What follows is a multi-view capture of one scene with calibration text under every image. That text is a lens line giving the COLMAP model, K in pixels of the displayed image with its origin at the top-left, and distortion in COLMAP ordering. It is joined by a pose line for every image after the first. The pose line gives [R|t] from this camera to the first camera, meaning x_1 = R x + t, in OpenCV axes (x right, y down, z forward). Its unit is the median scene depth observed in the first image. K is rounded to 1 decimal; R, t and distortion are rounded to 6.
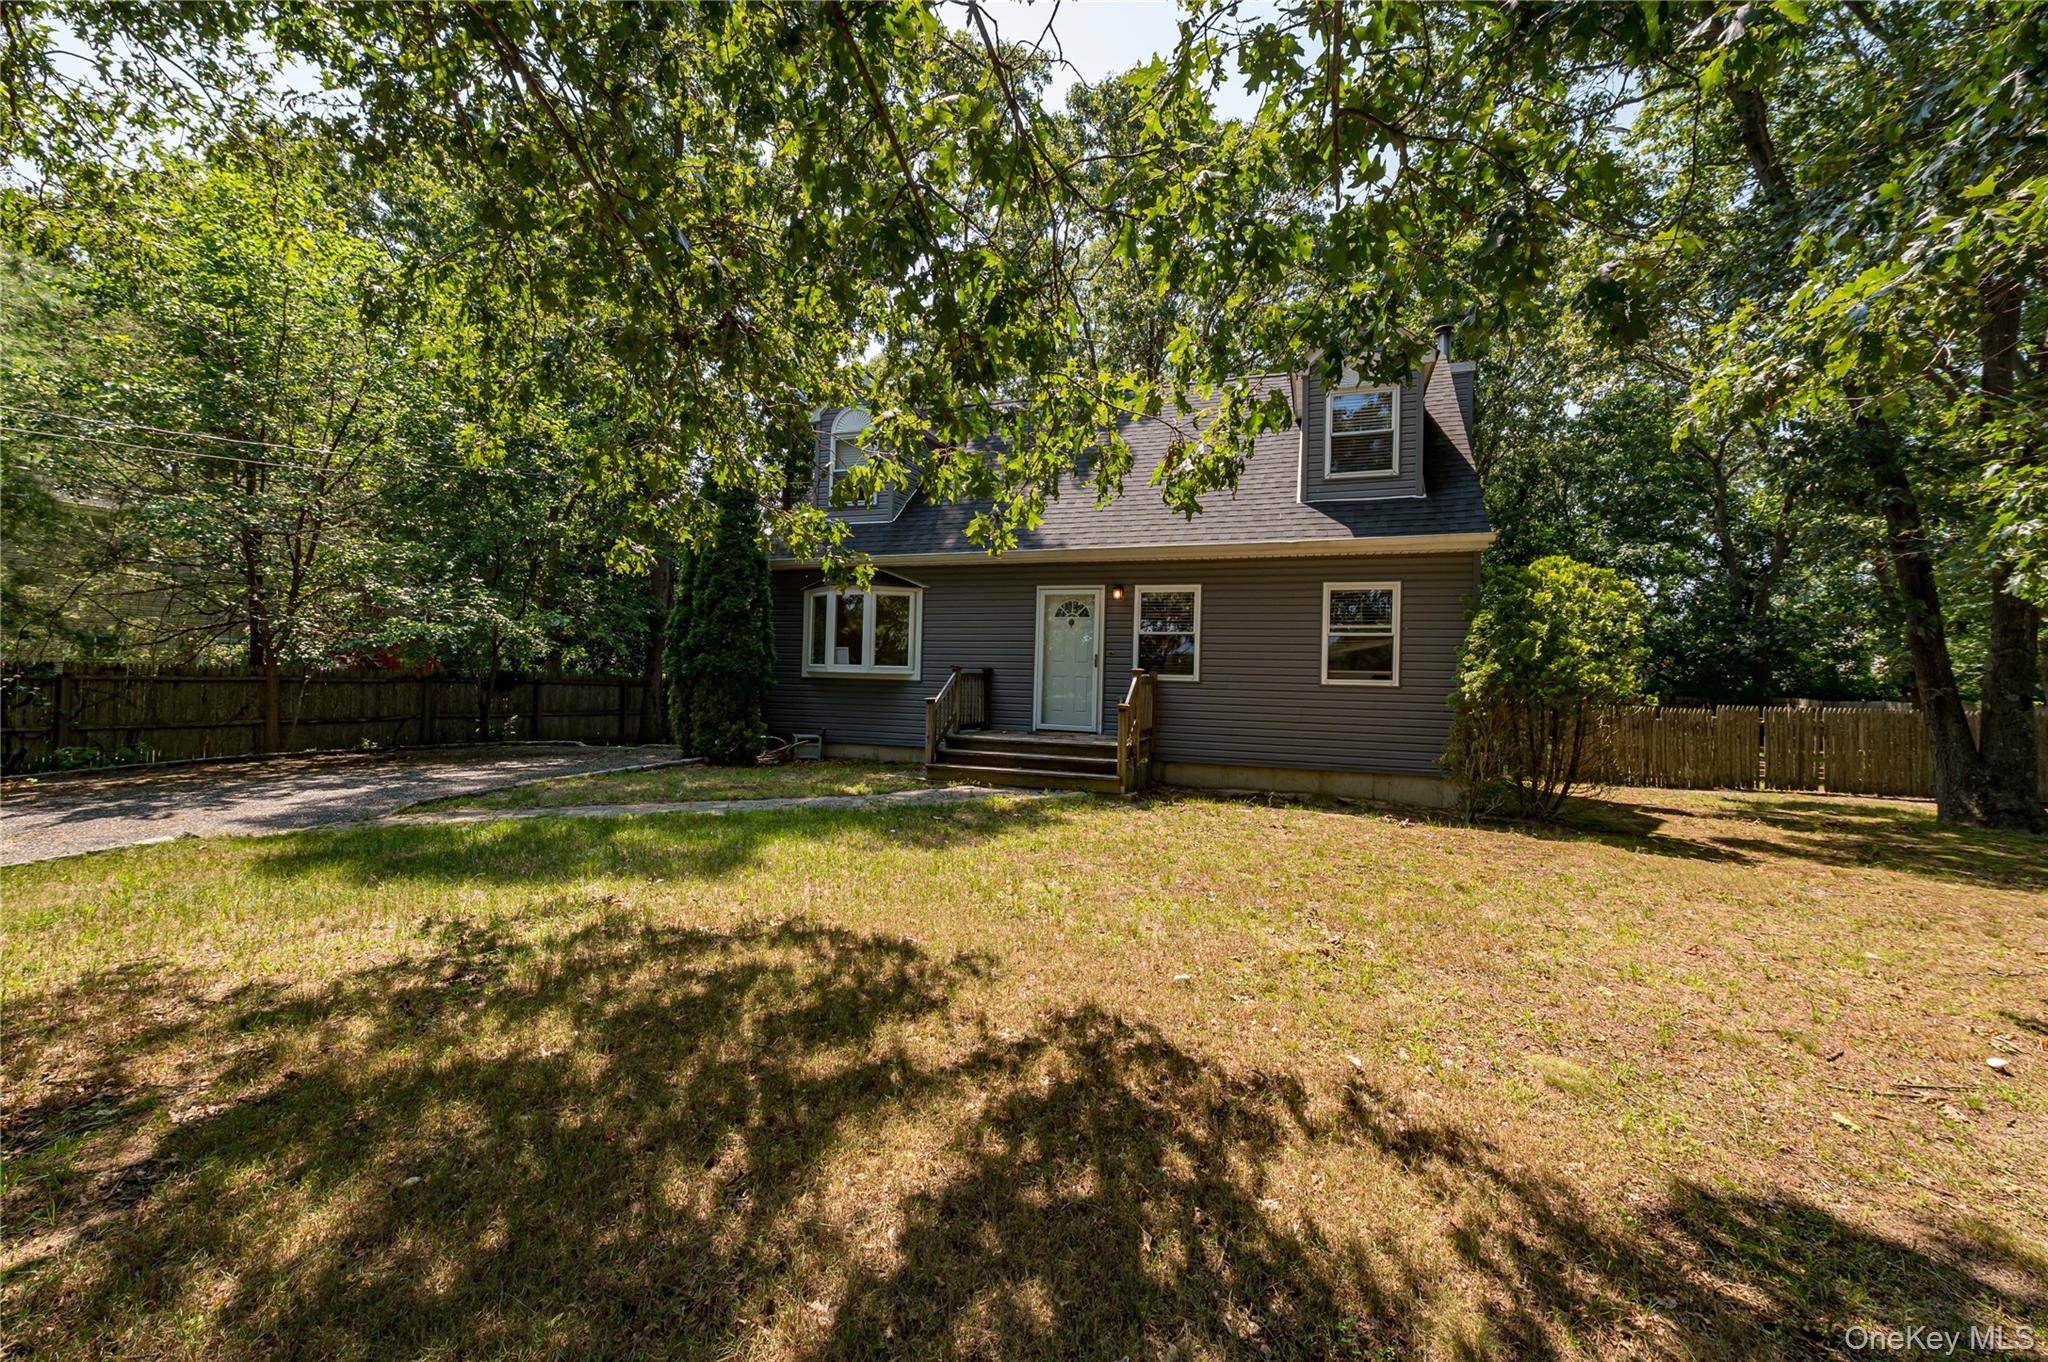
lens RADIAL K [[808.0, 0, 1024.1], [0, 808.0, 678.0], [0, 0, 1]] dist [-0.008875, 0.000156]
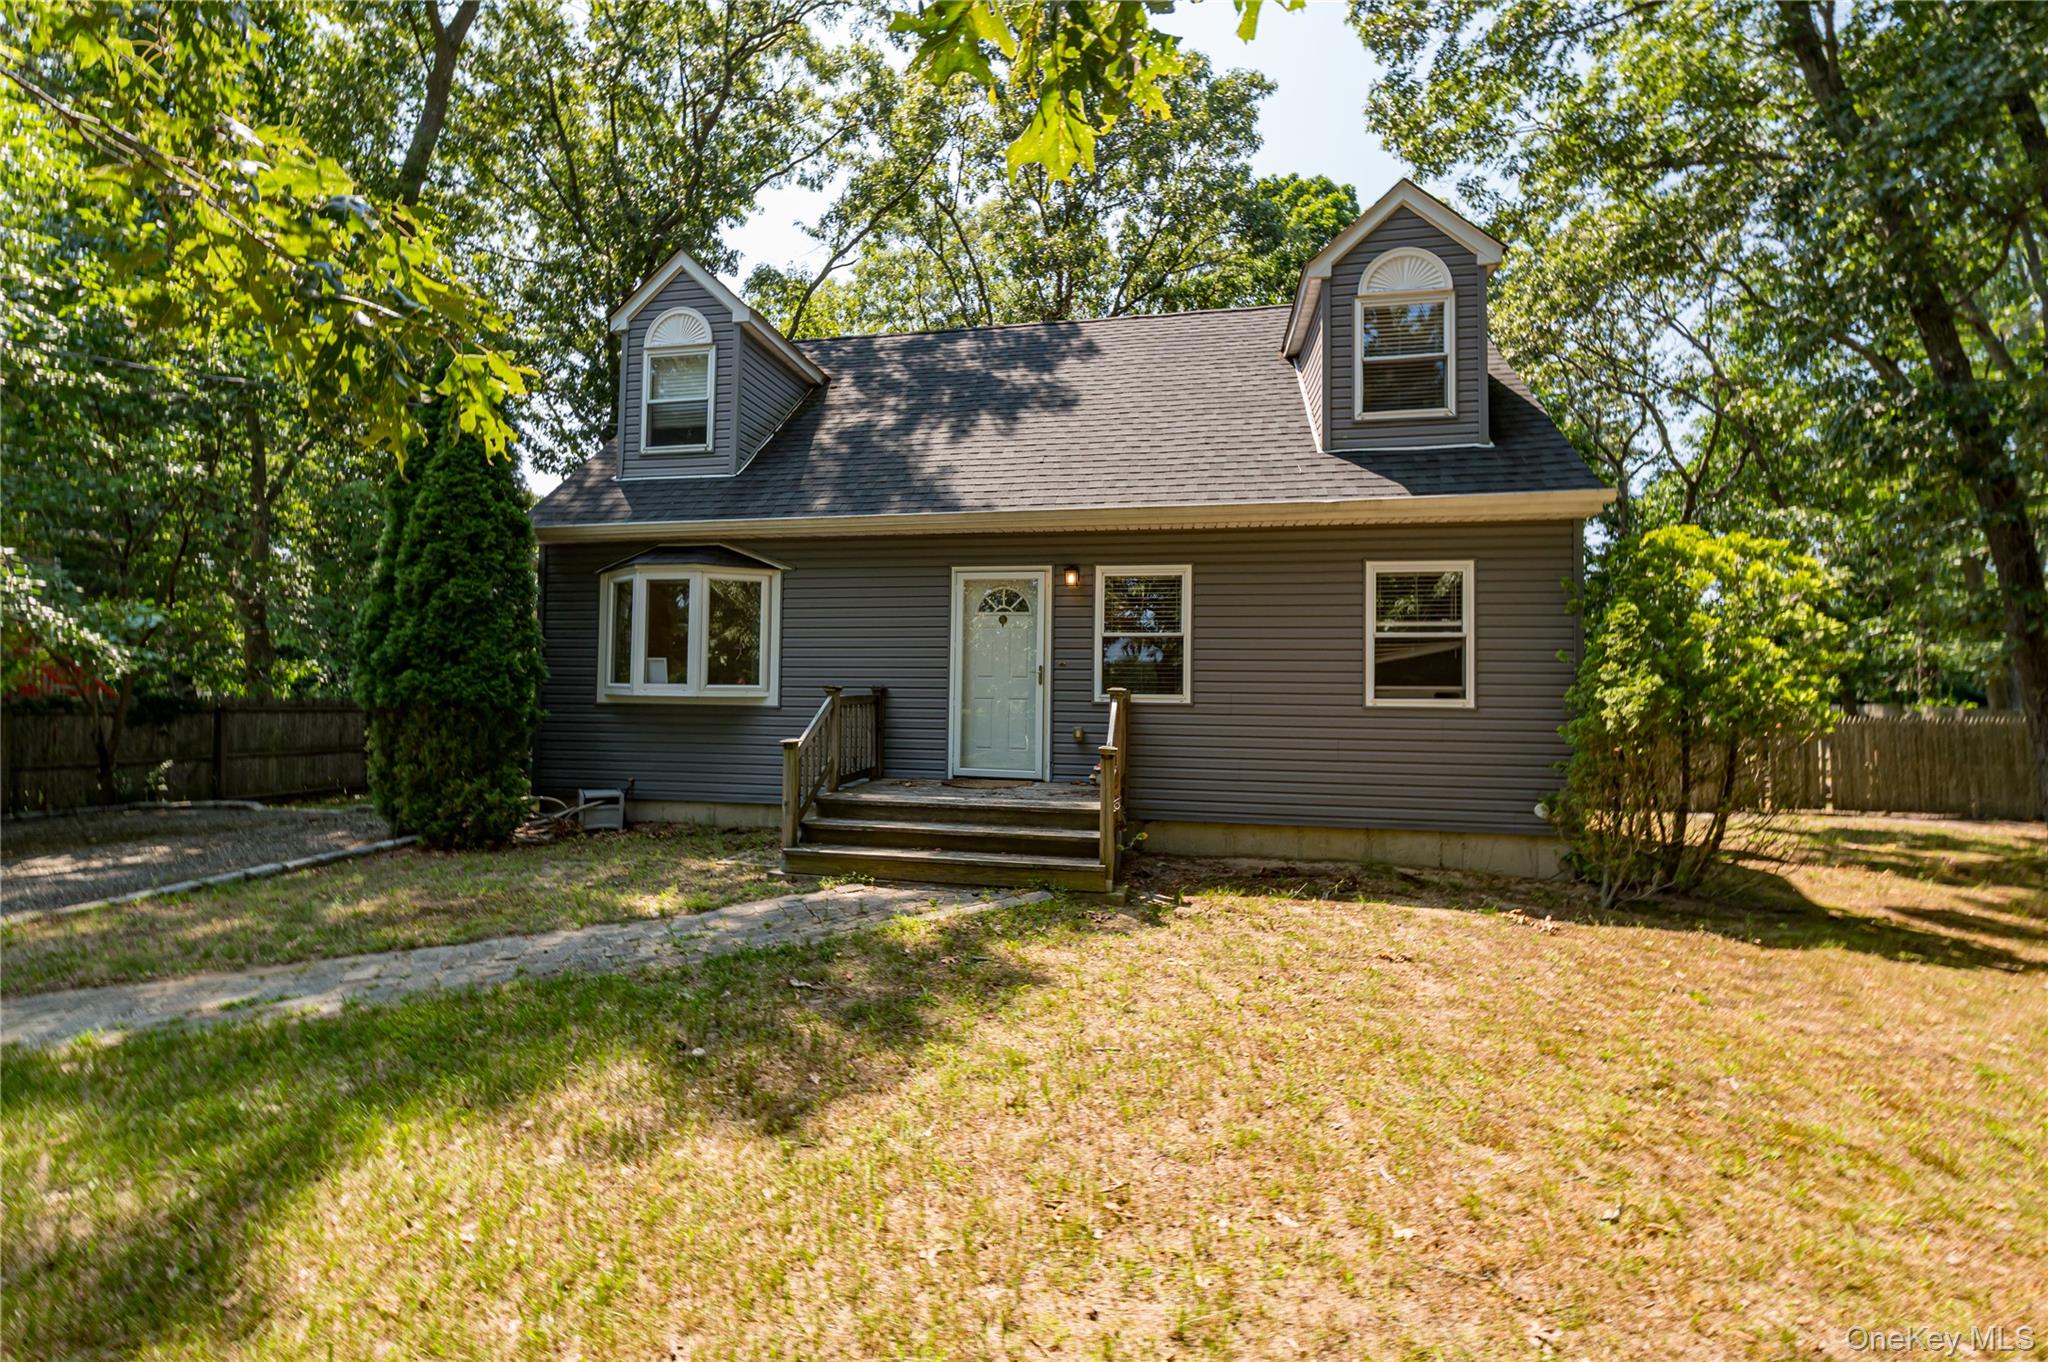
lens RADIAL K [[811.3, 0, 1028.6], [0, 811.3, 663.7], [0, 0, 1]] dist [-0.013267, 0.000045]
pose [[0.988095, -0.008903, 0.153589, -0.027761], [0.012846, 0.999612, -0.024704, -0.014690], [-0.153309, 0.026383, 0.987826, 0.329127]]
